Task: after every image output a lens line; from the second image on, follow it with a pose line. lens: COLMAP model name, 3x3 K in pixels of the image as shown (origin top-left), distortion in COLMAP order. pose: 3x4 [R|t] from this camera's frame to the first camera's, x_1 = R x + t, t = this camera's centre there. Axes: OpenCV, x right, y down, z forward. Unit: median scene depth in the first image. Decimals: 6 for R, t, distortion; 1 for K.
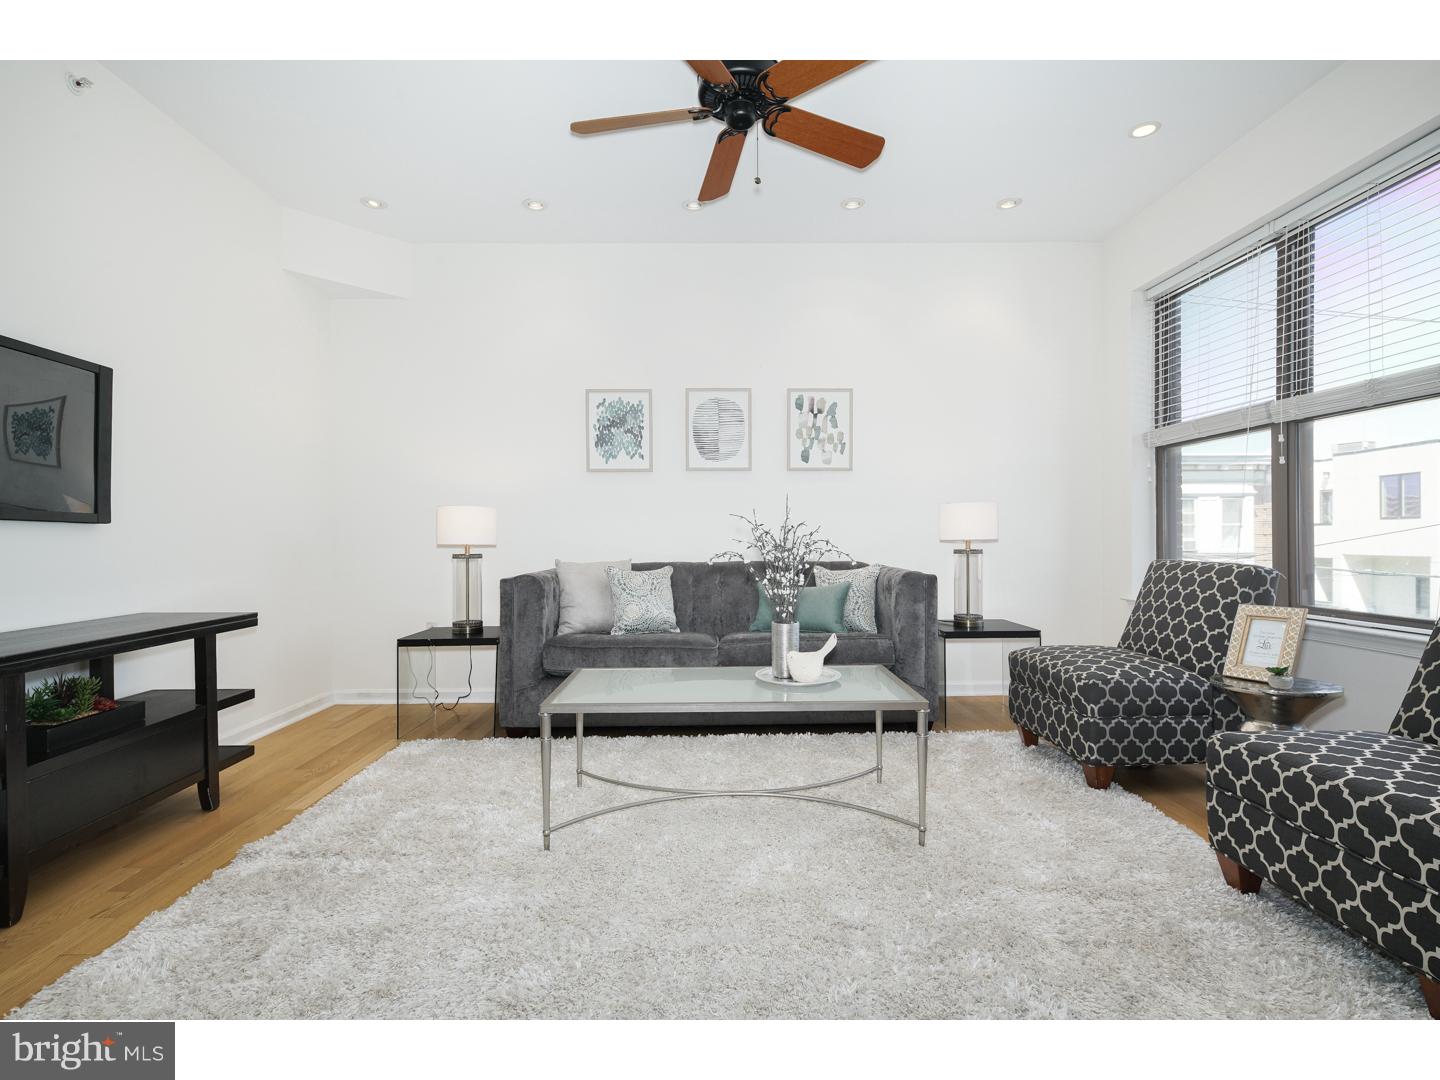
lens RADIAL K [[701.1, 0, 719.6], [0, 701.1, 535.3], [0, 0, 1]] dist [0.005024, -0.001580]
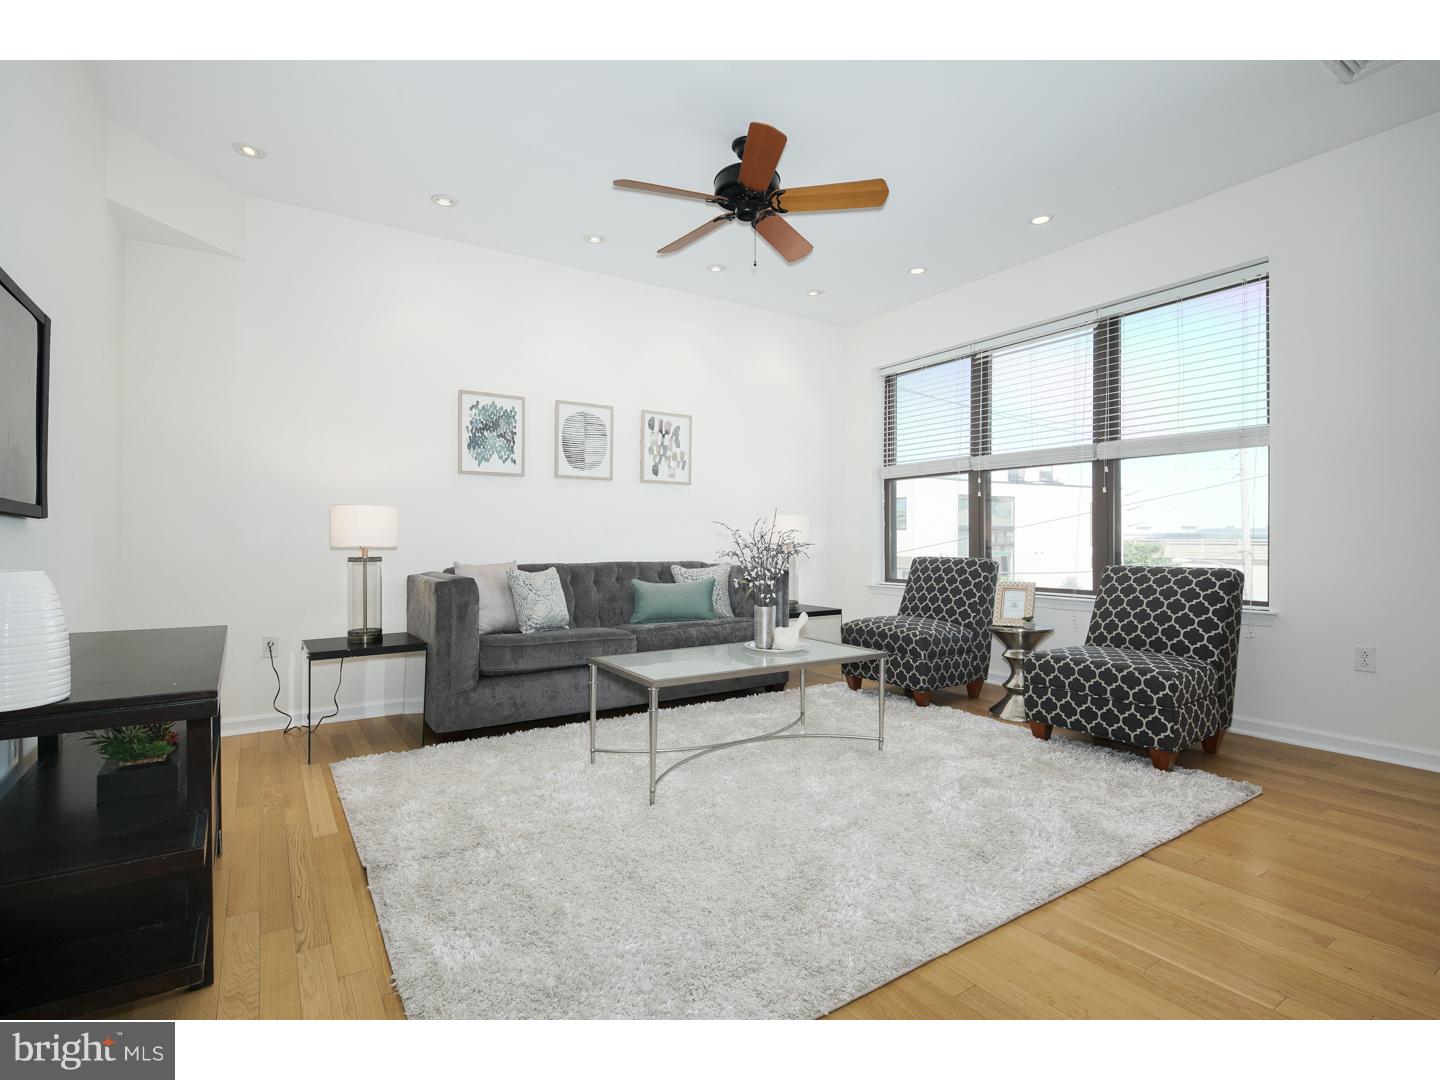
lens RADIAL K [[701.1, 0, 719.6], [0, 701.1, 535.3], [0, 0, 1]] dist [0.005024, -0.001580]
pose [[0.846027, 0.008607, 0.533070, -0.458619], [-0.005923, 0.999960, -0.006747, 0.001541], [-0.533107, 0.002551, 0.846044, -0.035822]]
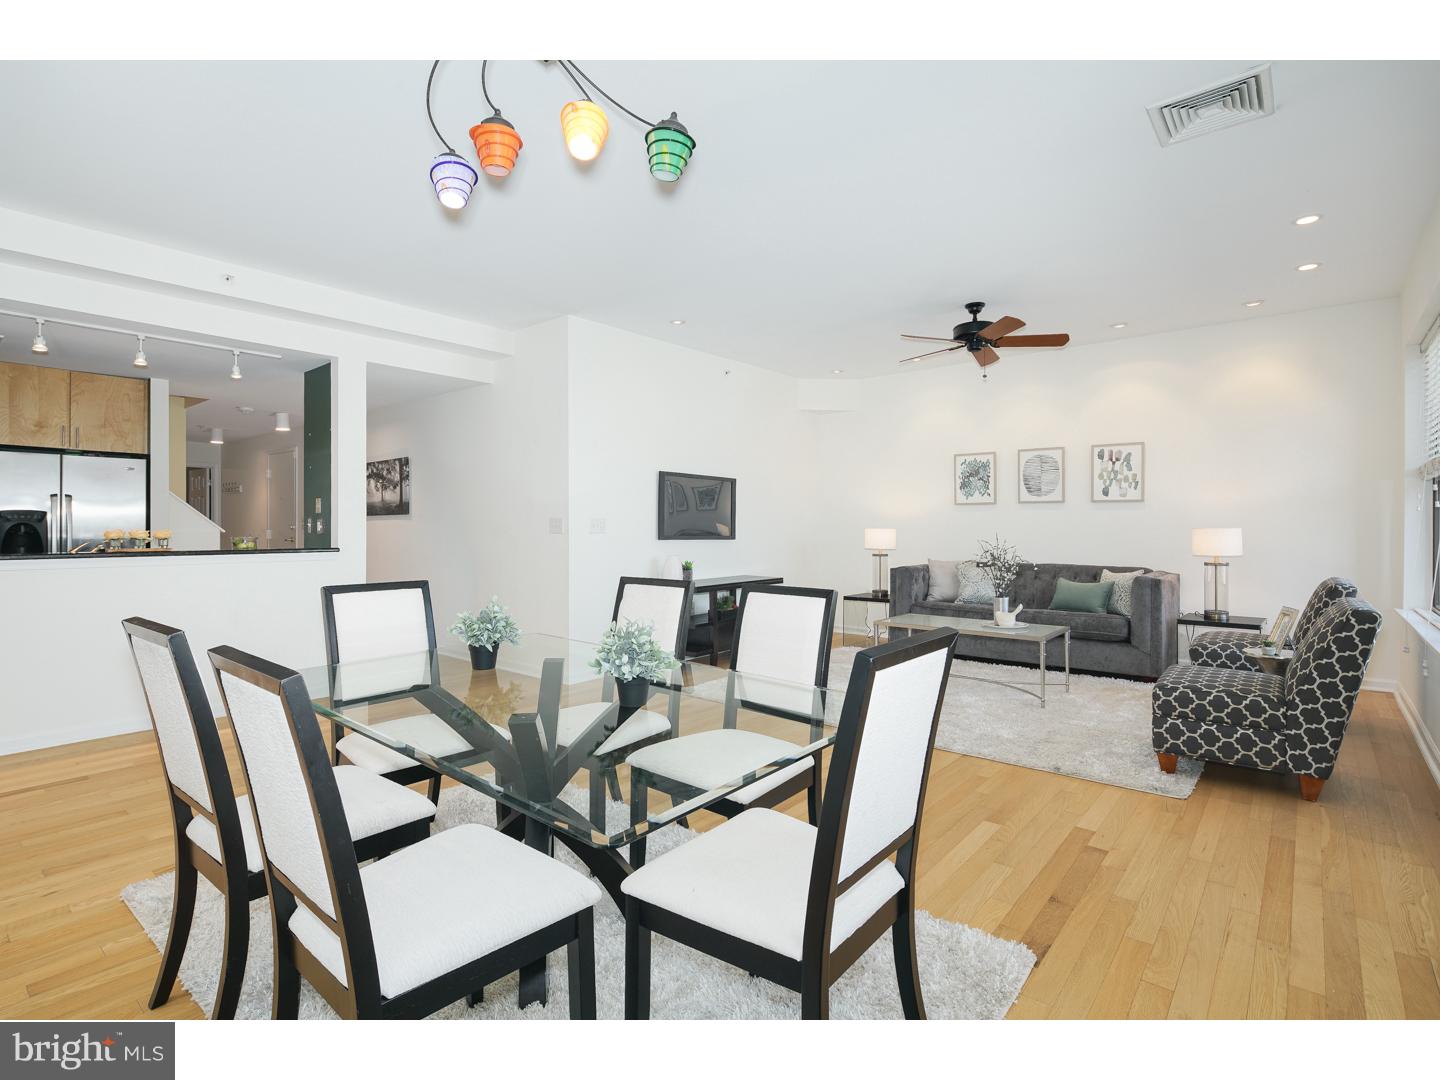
lens RADIAL K [[701.1, 0, 719.6], [0, 701.1, 535.3], [0, 0, 1]] dist [0.005024, -0.001580]
pose [[0.757724, 0.015481, -0.652391, 0.523911], [-0.002881, 0.999788, 0.020379, -0.058594], [0.652568, -0.013562, 0.757609, -0.673521]]
